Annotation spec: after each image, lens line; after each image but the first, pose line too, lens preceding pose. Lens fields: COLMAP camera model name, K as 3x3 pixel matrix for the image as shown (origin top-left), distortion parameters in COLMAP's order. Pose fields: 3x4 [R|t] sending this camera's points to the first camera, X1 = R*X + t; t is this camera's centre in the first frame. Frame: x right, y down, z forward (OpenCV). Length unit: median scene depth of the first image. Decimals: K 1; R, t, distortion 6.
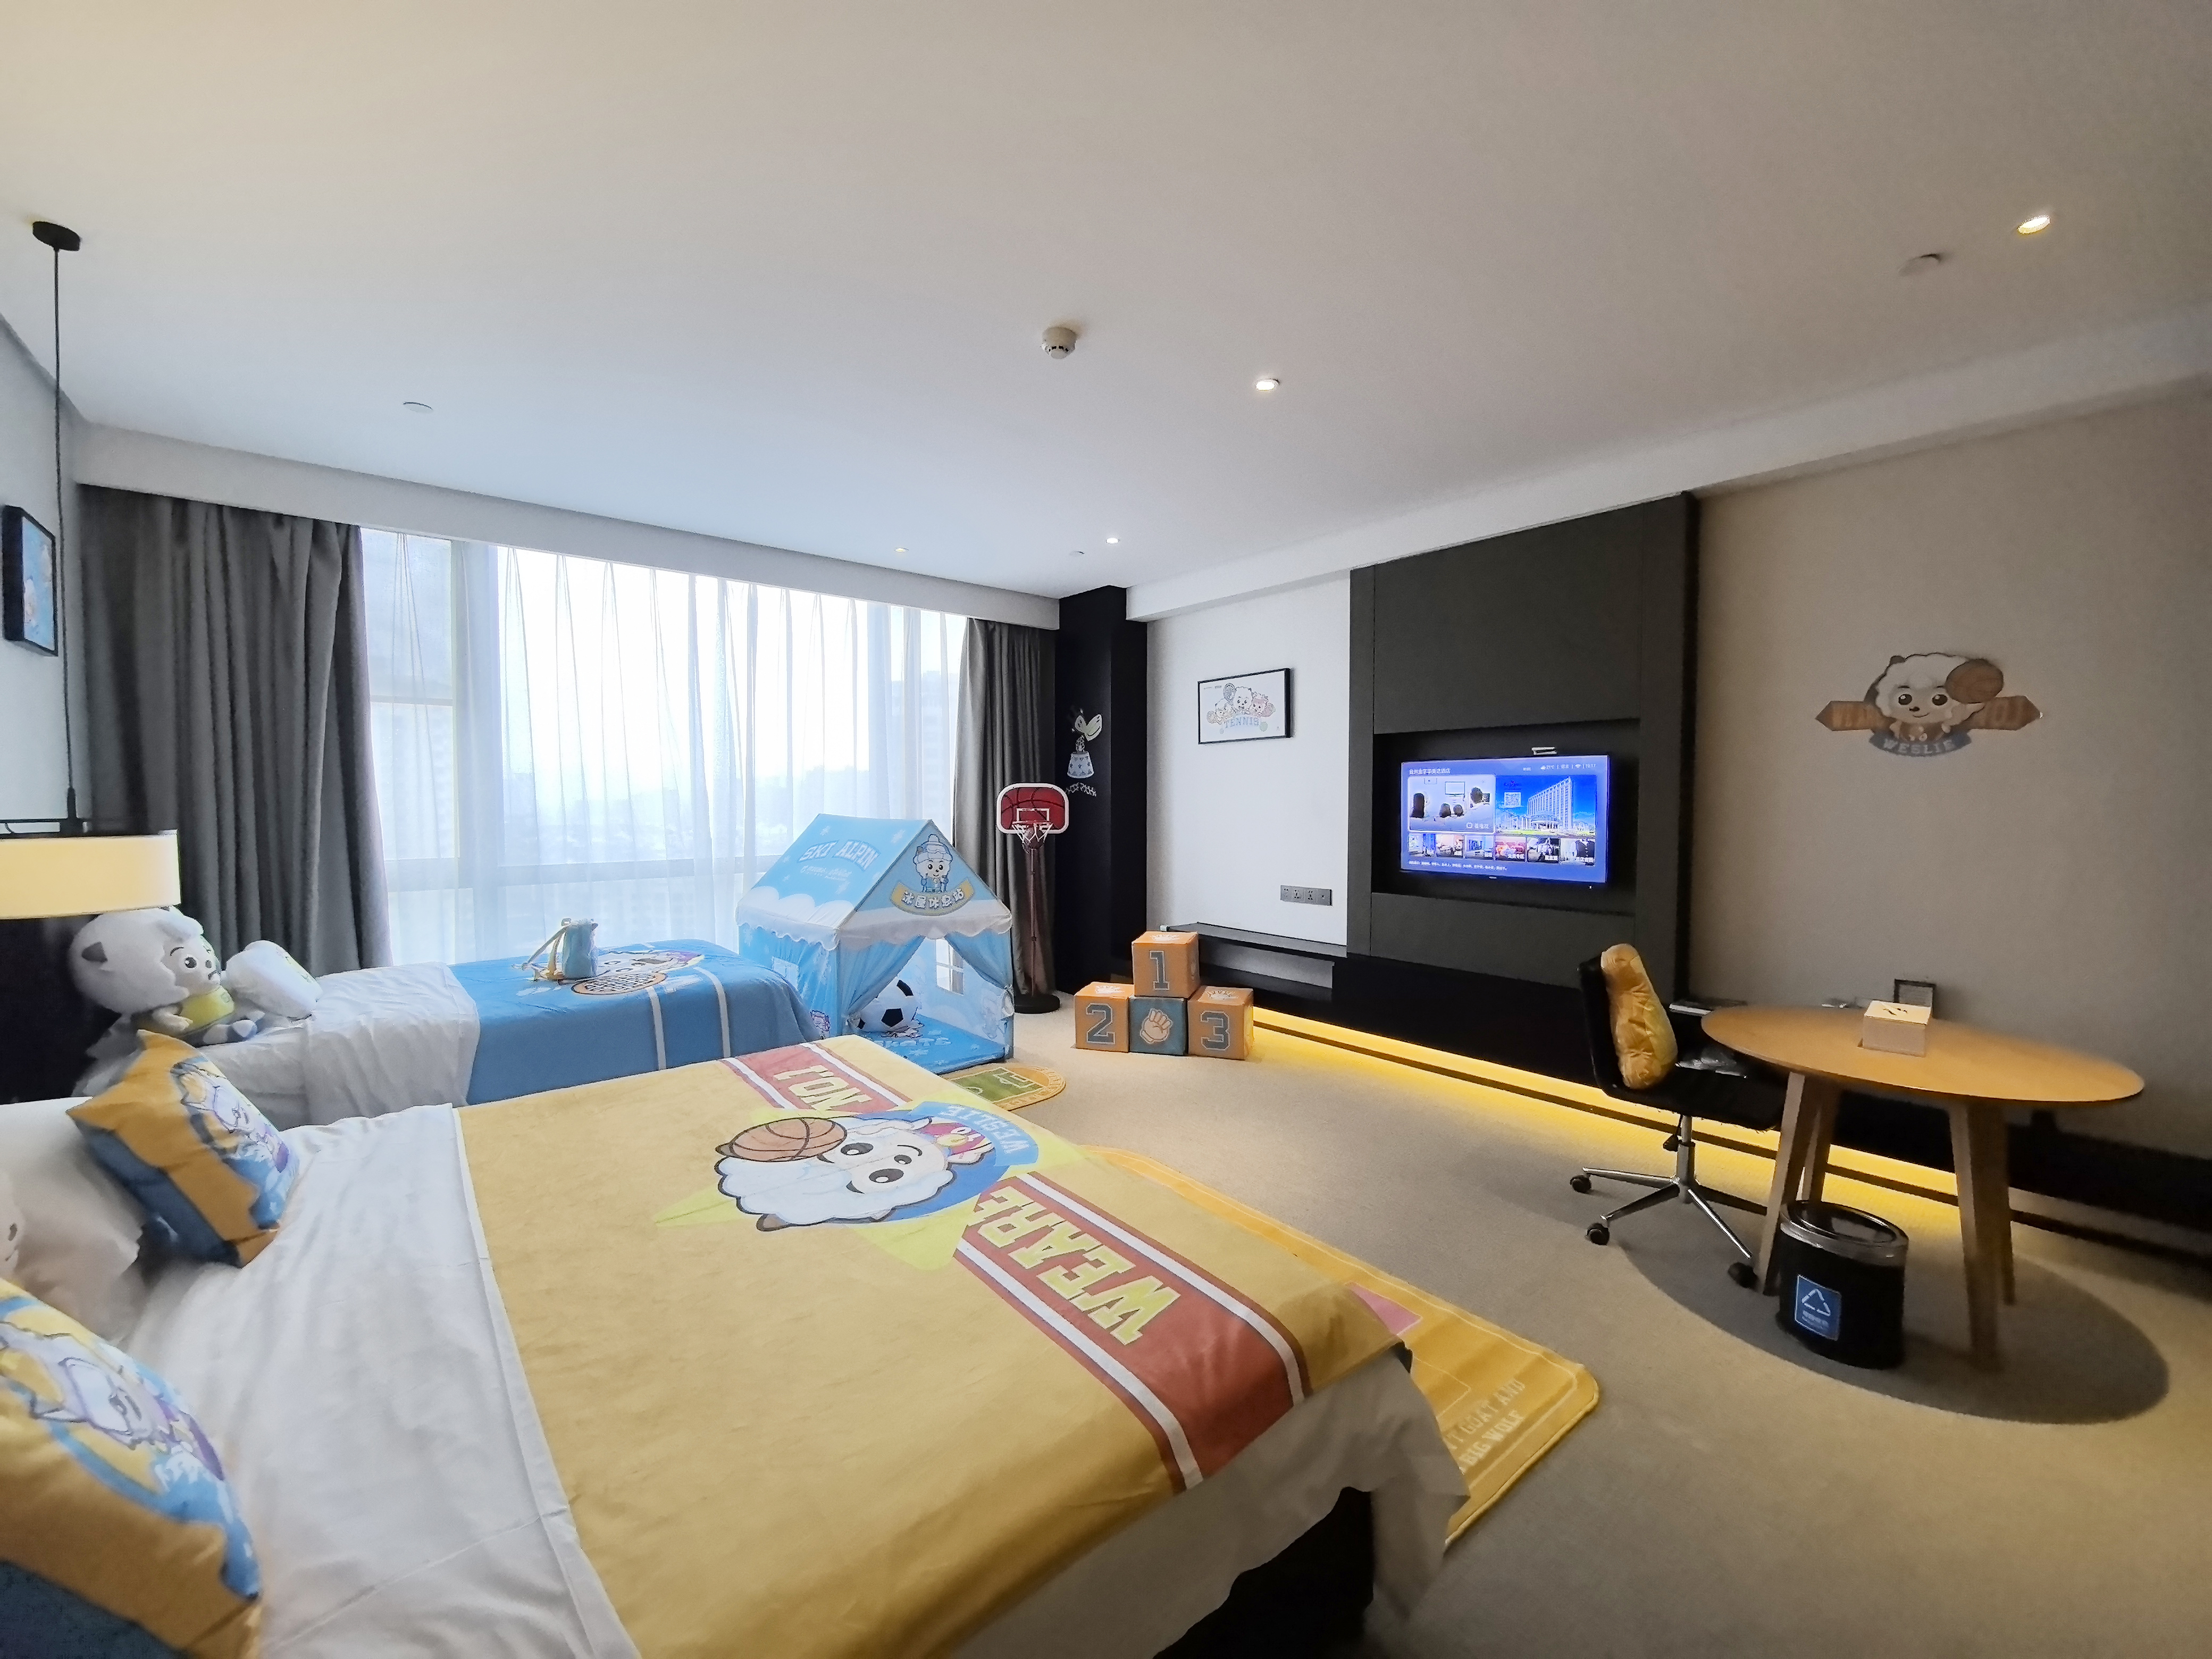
lens RADIAL K [[868.8, 0, 1094.4], [0, 868.8, 830.9], [0, 0, 1]] dist [-0.010640, -0.000679]
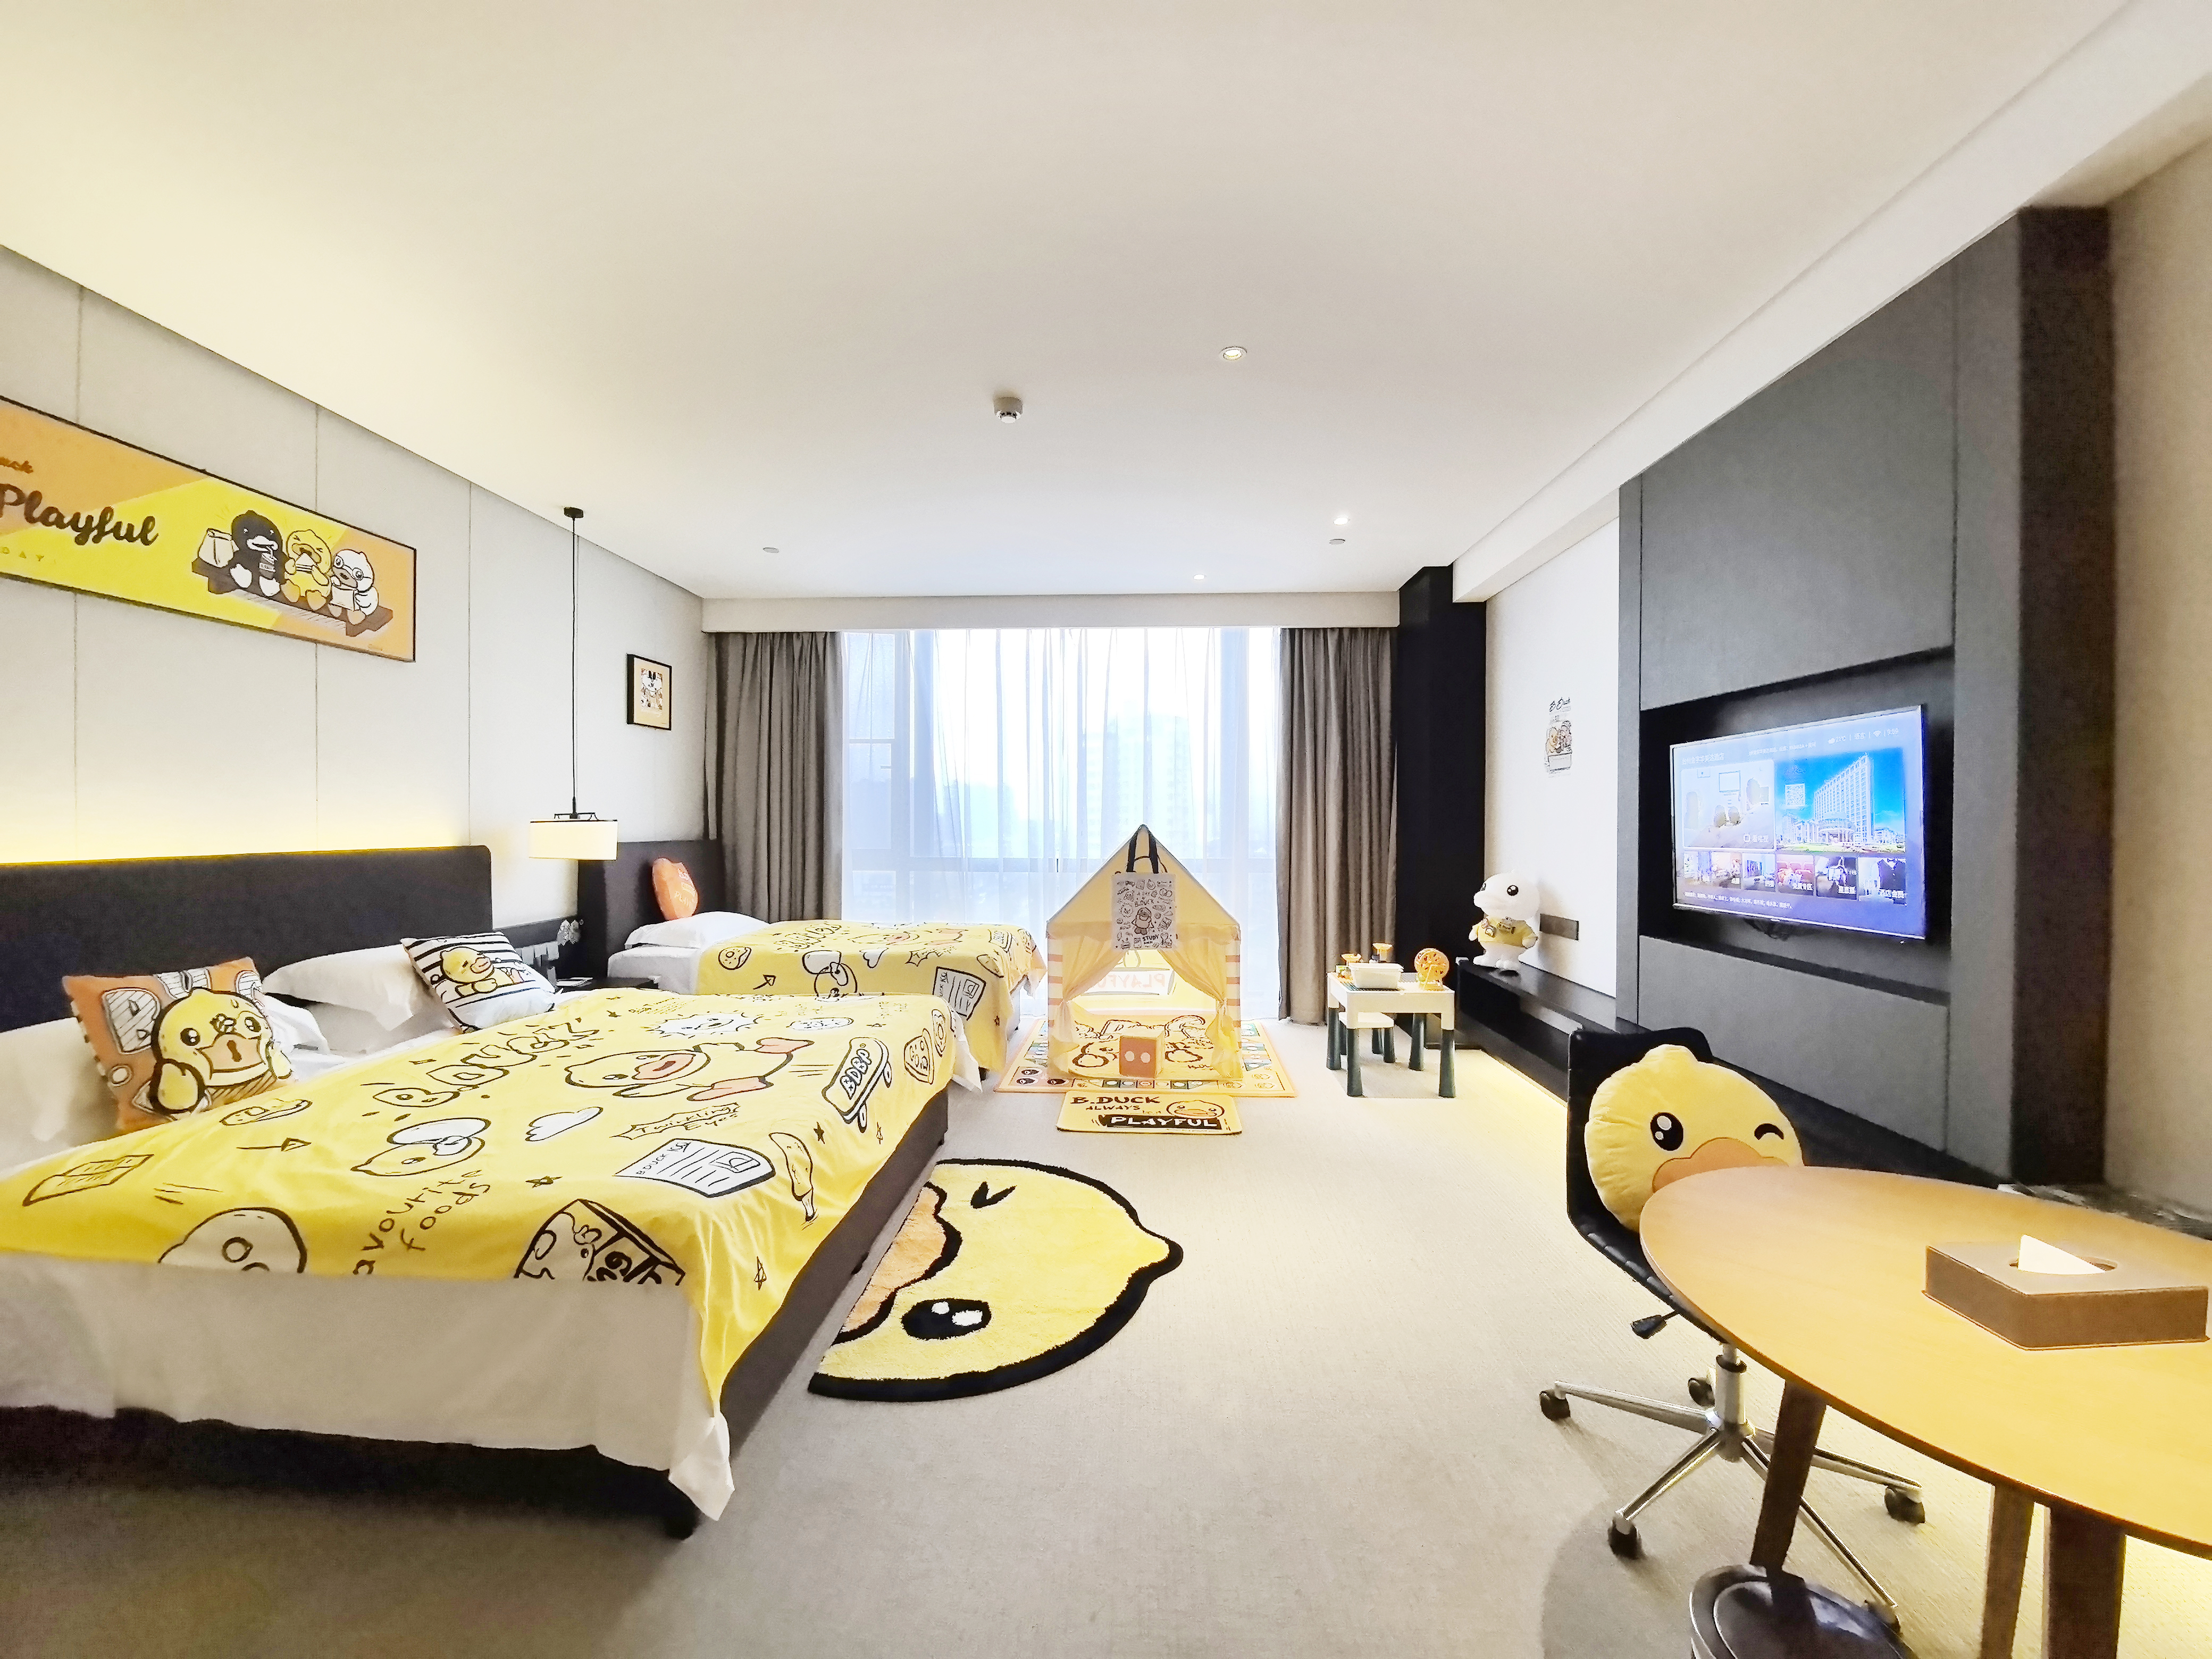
lens RADIAL K [[868.8, 0, 1109.2], [0, 868.8, 831.7], [0, 0, 1]] dist [-0.010640, -0.000679]
pose [[0.735841, 0.007217, -0.677116, 0.490251], [-0.031210, 0.999242, -0.023266, 0.017989], [0.676434, 0.038253, 0.735509, 0.192254]]
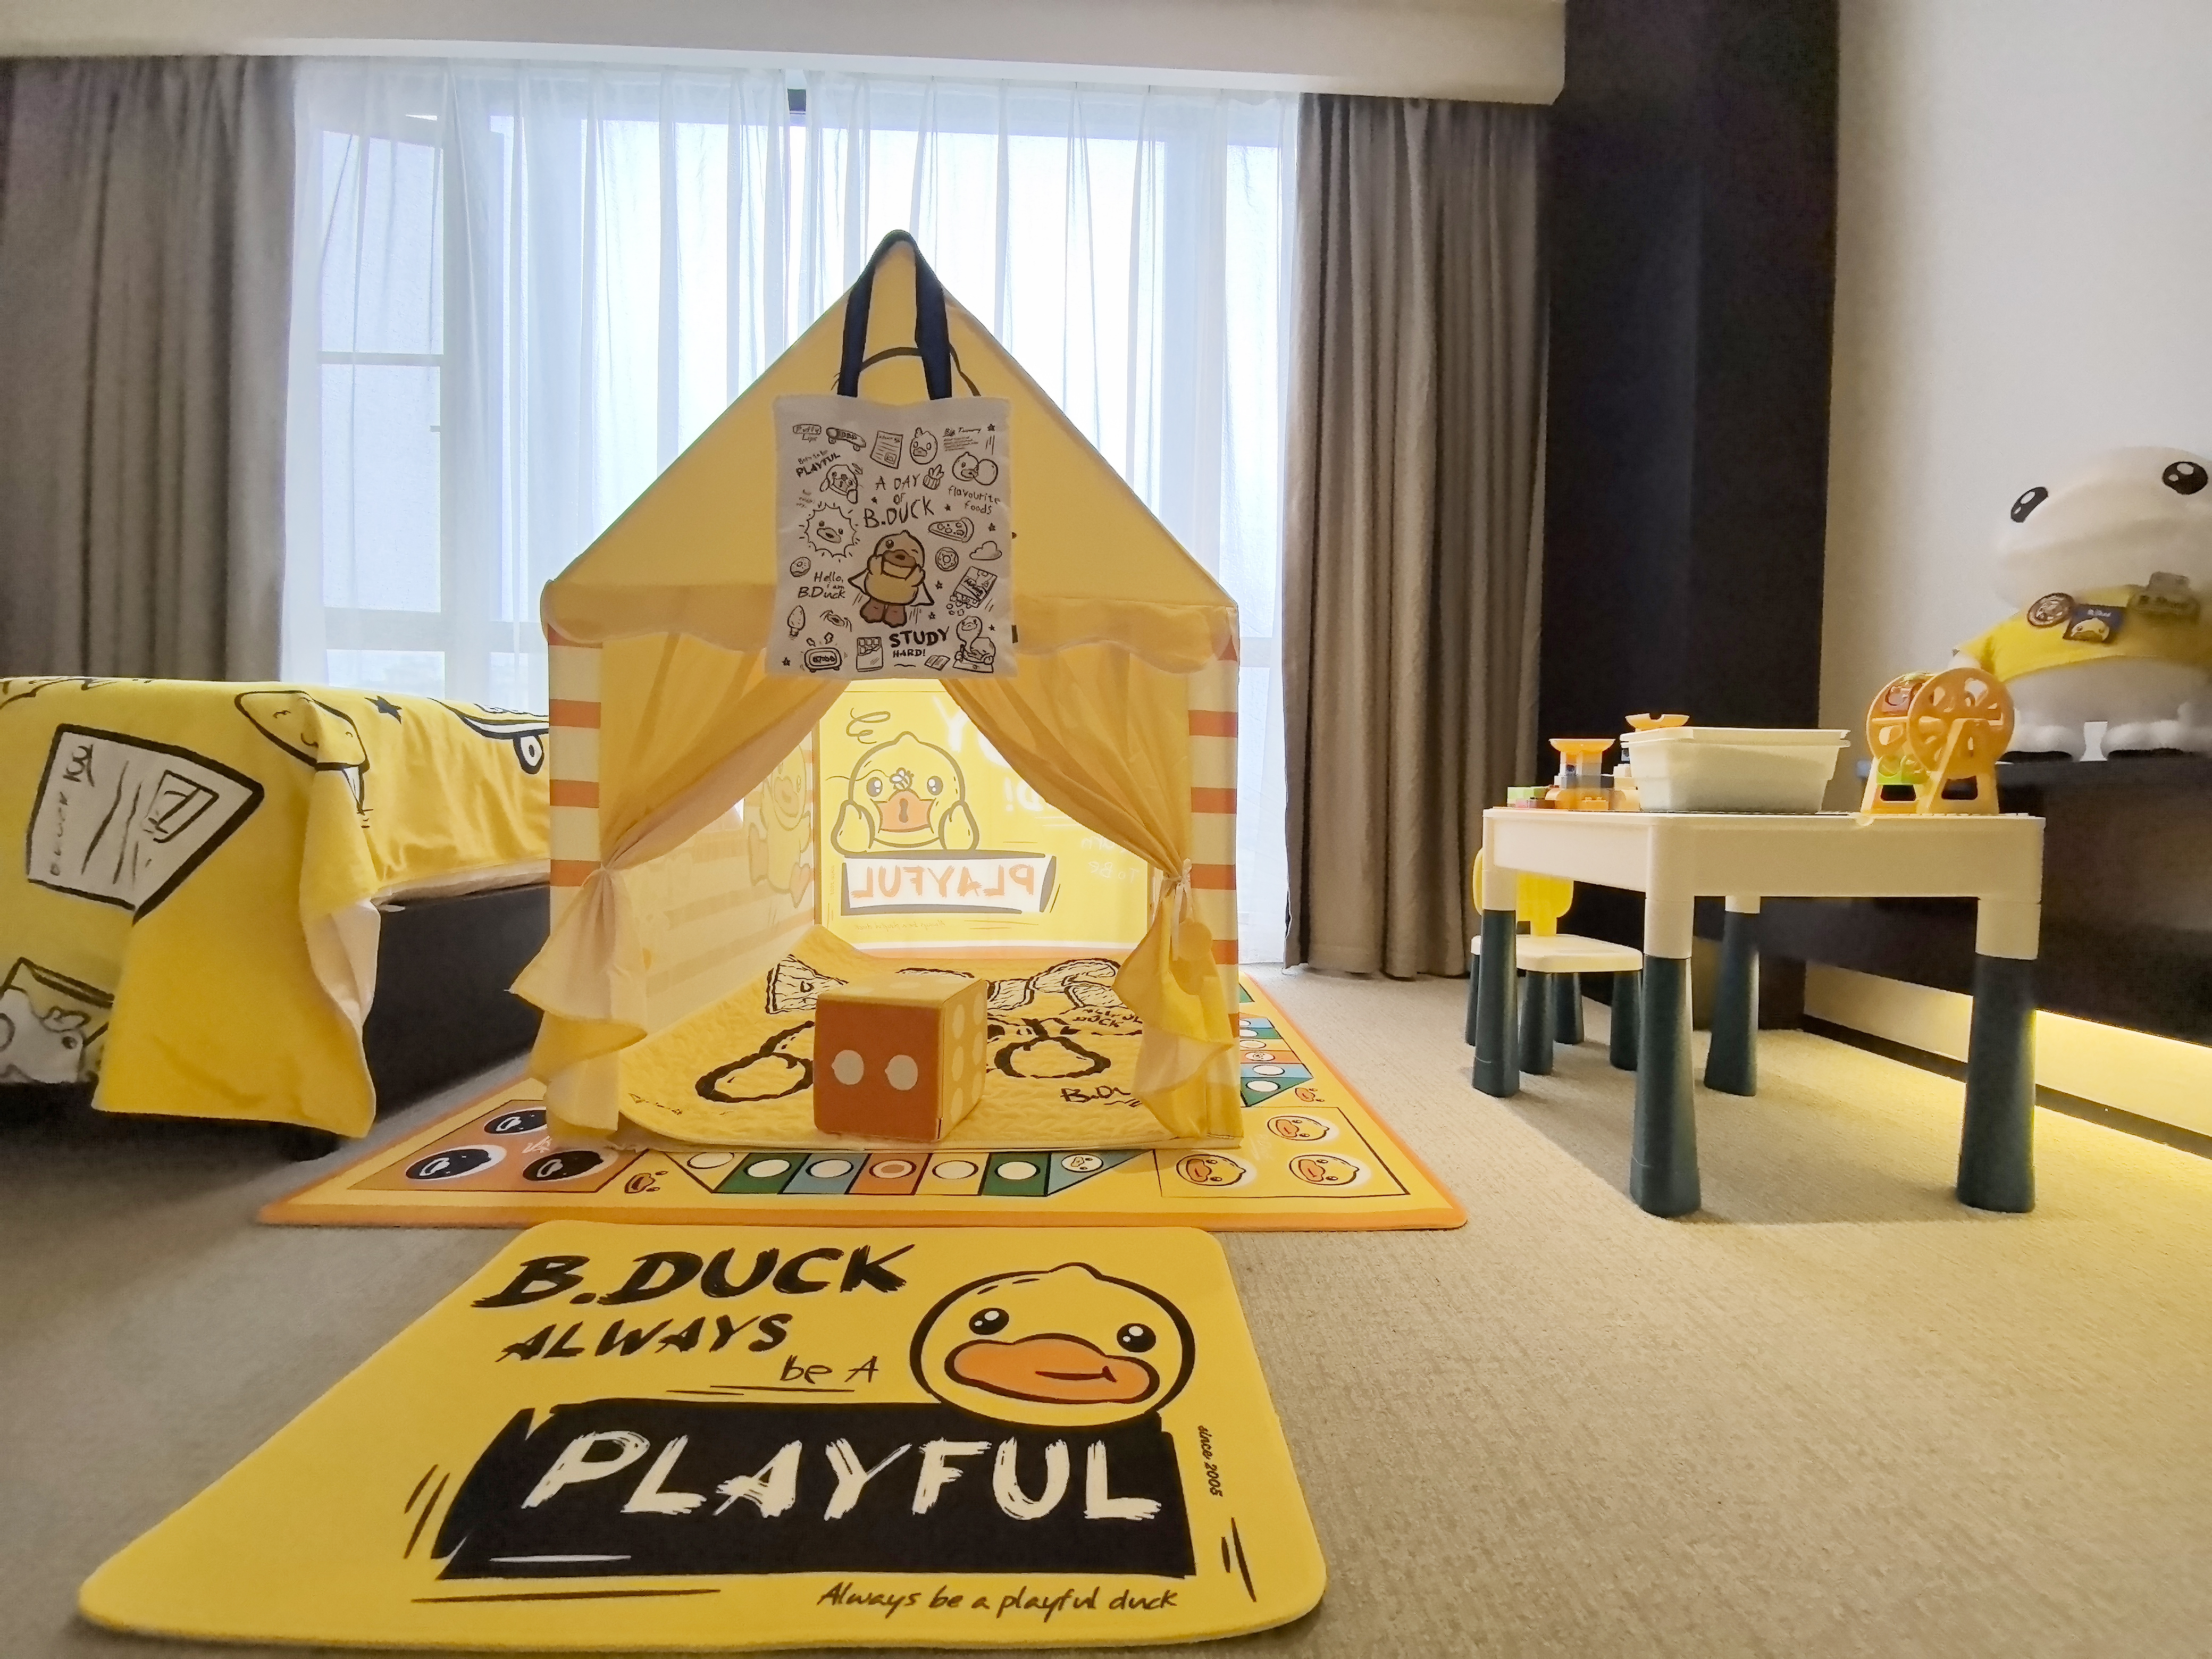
lens RADIAL K [[868.8, 0, 1104.1], [0, 868.8, 832.6], [0, 0, 1]] dist [-0.010640, -0.000679]
pose [[0.784151, 0.029733, -0.619857, 0.056696], [-0.038695, 0.999251, -0.001019, 0.178007], [0.619363, 0.024785, 0.784714, 0.801116]]
